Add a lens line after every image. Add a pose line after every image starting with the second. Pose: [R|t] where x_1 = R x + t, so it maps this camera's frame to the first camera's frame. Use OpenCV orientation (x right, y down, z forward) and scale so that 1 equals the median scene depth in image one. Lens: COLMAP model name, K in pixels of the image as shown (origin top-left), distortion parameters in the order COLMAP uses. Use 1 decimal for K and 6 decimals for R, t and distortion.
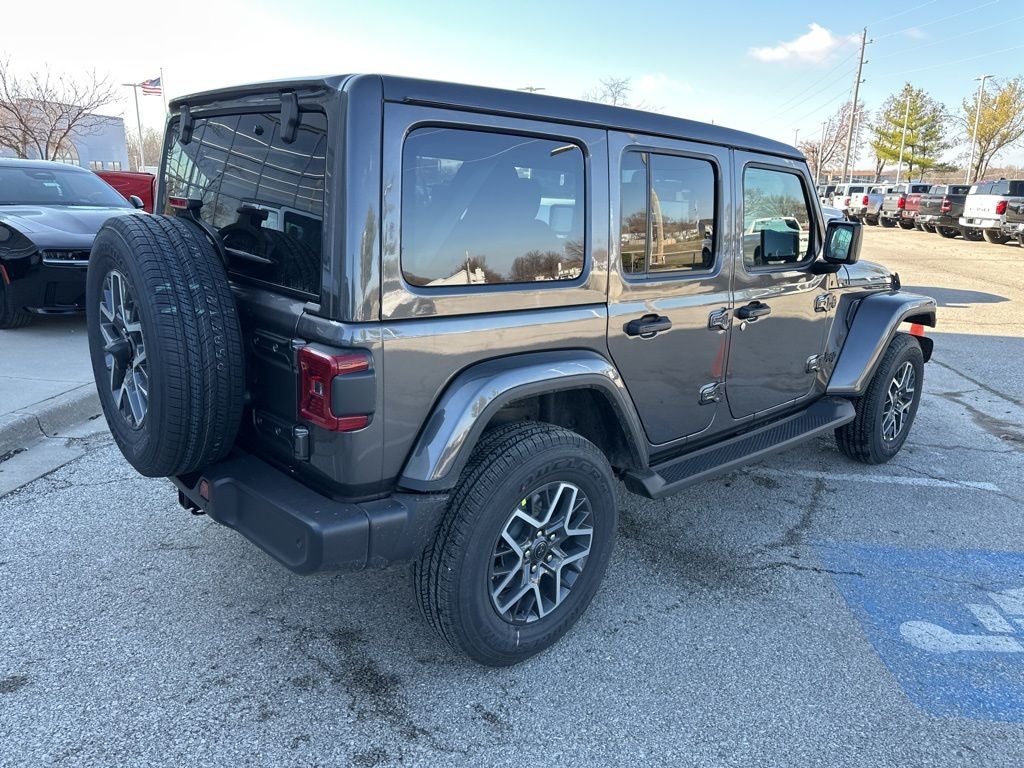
lens RADIAL K [[719.0, 0, 507.8], [0, 719.0, 356.3], [0, 0, 1]] dist [0.076173, -0.103415]
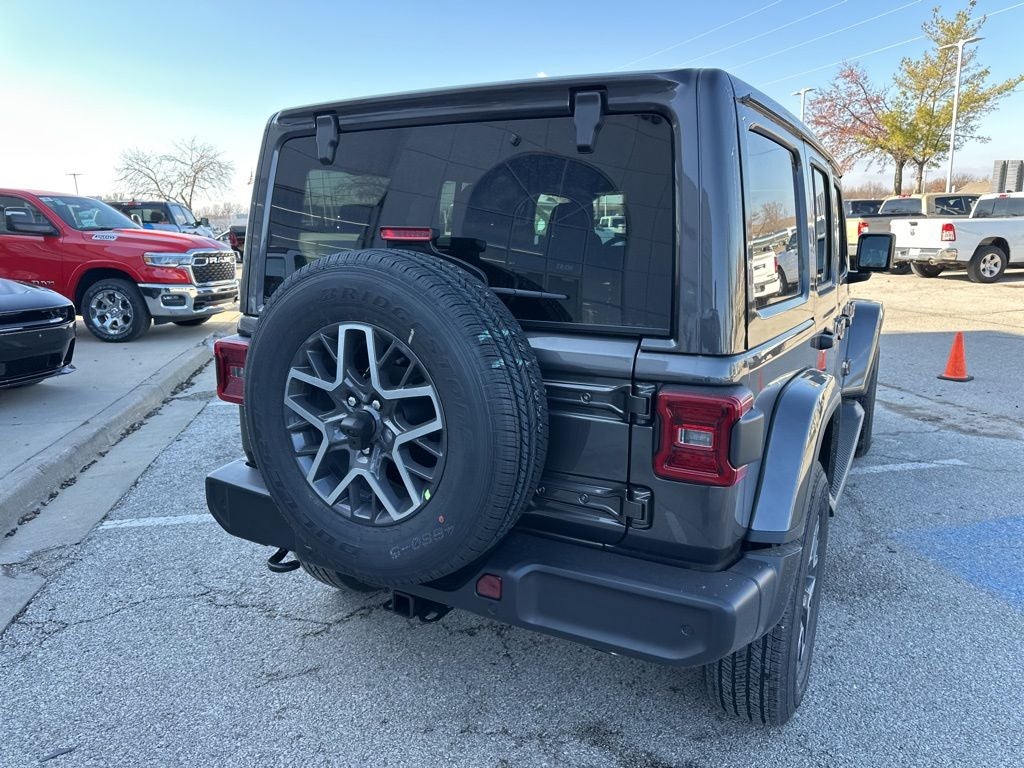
lens RADIAL K [[716.8, 0, 508.6], [0, 716.8, 369.6], [0, 0, 1]] dist [0.074344, -0.098569]
pose [[0.949673, -0.099375, 0.297062, -0.110116], [0.109879, 0.993767, -0.018830, -0.006658], [-0.293339, 0.050523, 0.954673, 0.040974]]
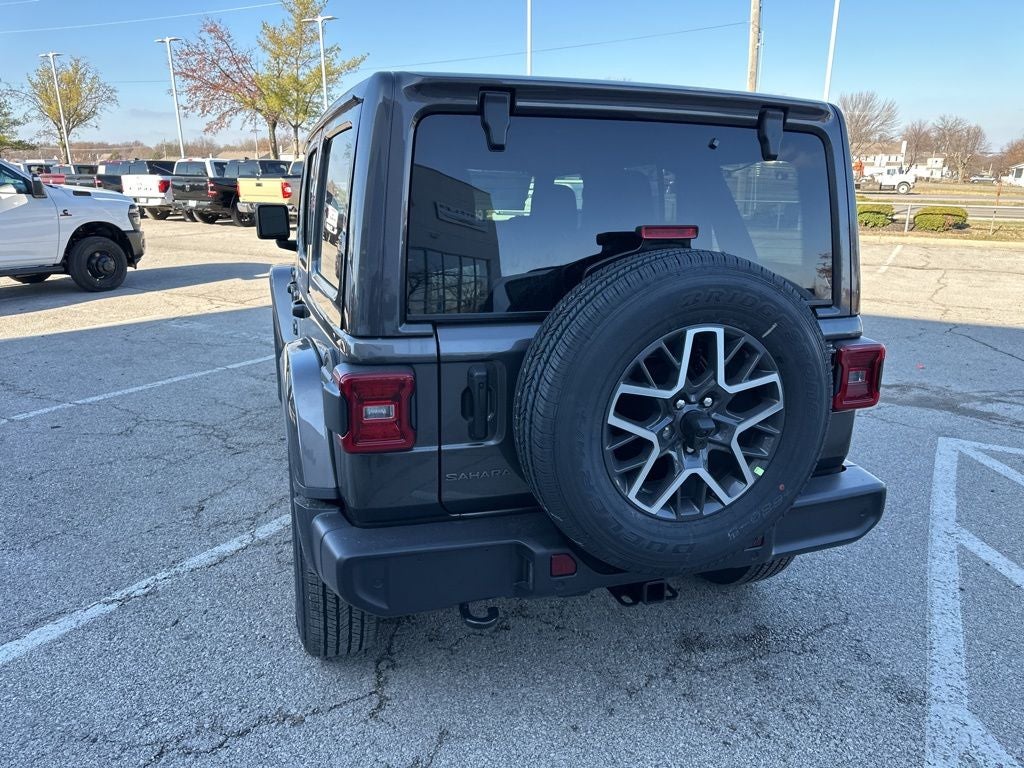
lens RADIAL K [[723.6, 0, 508.6], [0, 723.6, 367.1], [0, 0, 1]] dist [0.034302, -0.039277]
pose [[0.411147, -0.249689, 0.876706, -0.235963], [0.211321, 0.961662, 0.174782, -0.045958], [-0.886737, 0.113405, 0.448149, 0.152113]]
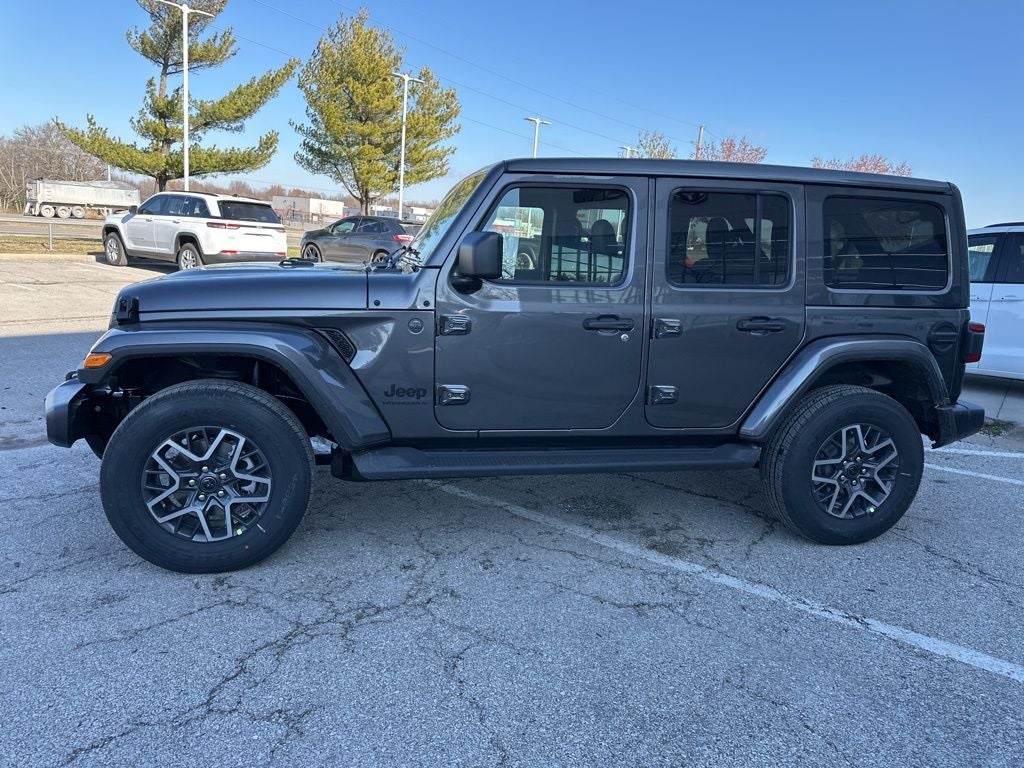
lens RADIAL K [[719.0, 0, 507.8], [0, 719.0, 356.3], [0, 0, 1]] dist [0.076173, -0.103415]
pose [[-0.855761, -0.162139, 0.491308, -0.107158], [0.034867, 0.929391, 0.367446, -0.132647], [-0.516195, 0.331576, -0.789683, 0.594032]]
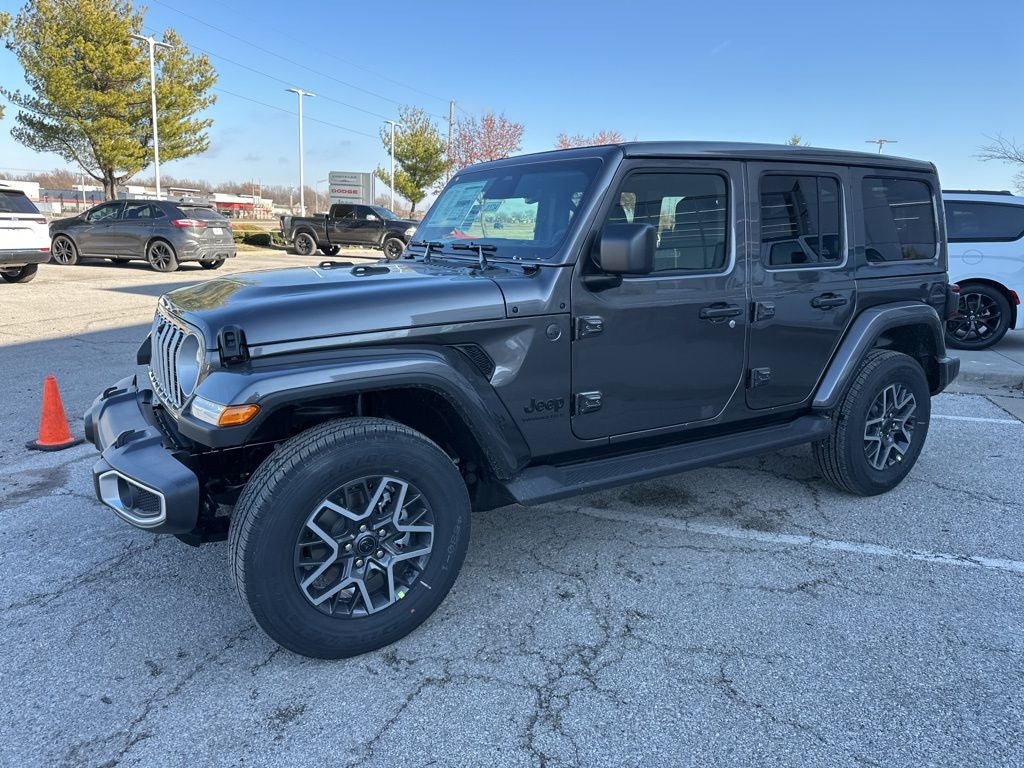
lens RADIAL K [[719.0, 0, 507.8], [0, 719.0, 356.3], [0, 0, 1]] dist [0.076173, -0.103415]
pose [[-0.979866, -0.084349, 0.180966, 0.021613], [-0.004480, 0.915438, 0.402433, -0.135504], [-0.199608, 0.393520, -0.897384, 0.618988]]
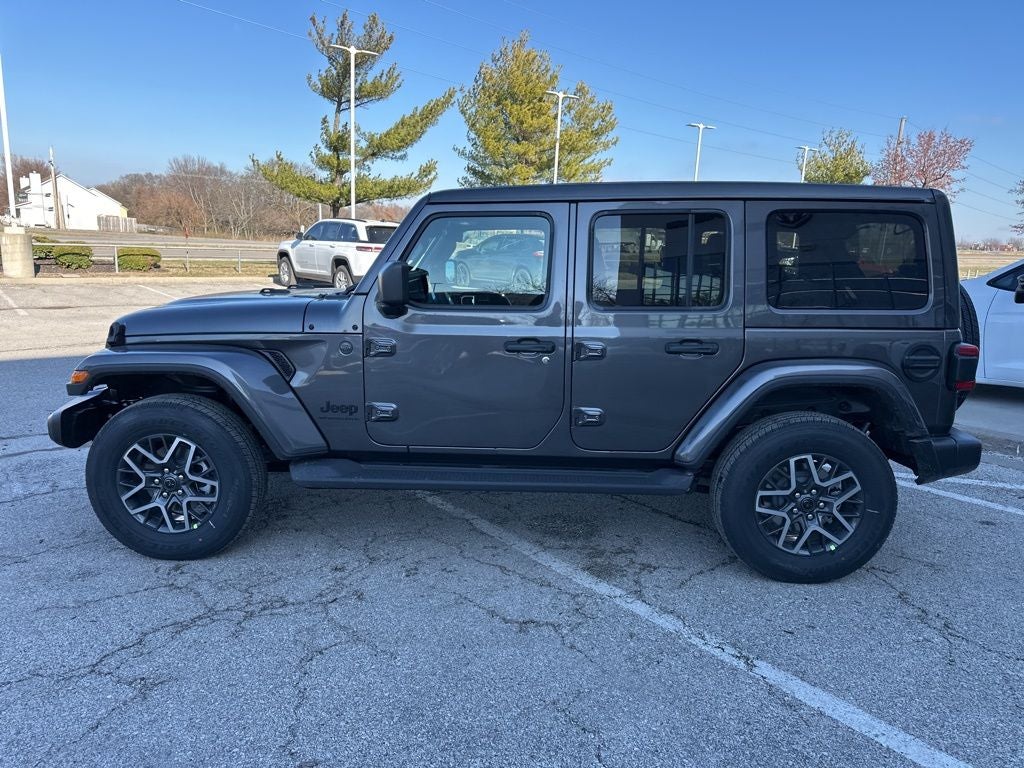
lens RADIAL K [[716.8, 0, 508.6], [0, 716.8, 369.6], [0, 0, 1]] dist [0.074344, -0.098569]
pose [[-0.706054, -0.172016, 0.686948, -0.189553], [0.114350, 0.929626, 0.350314, -0.132519], [-0.698864, 0.325893, -0.636697, 0.541012]]
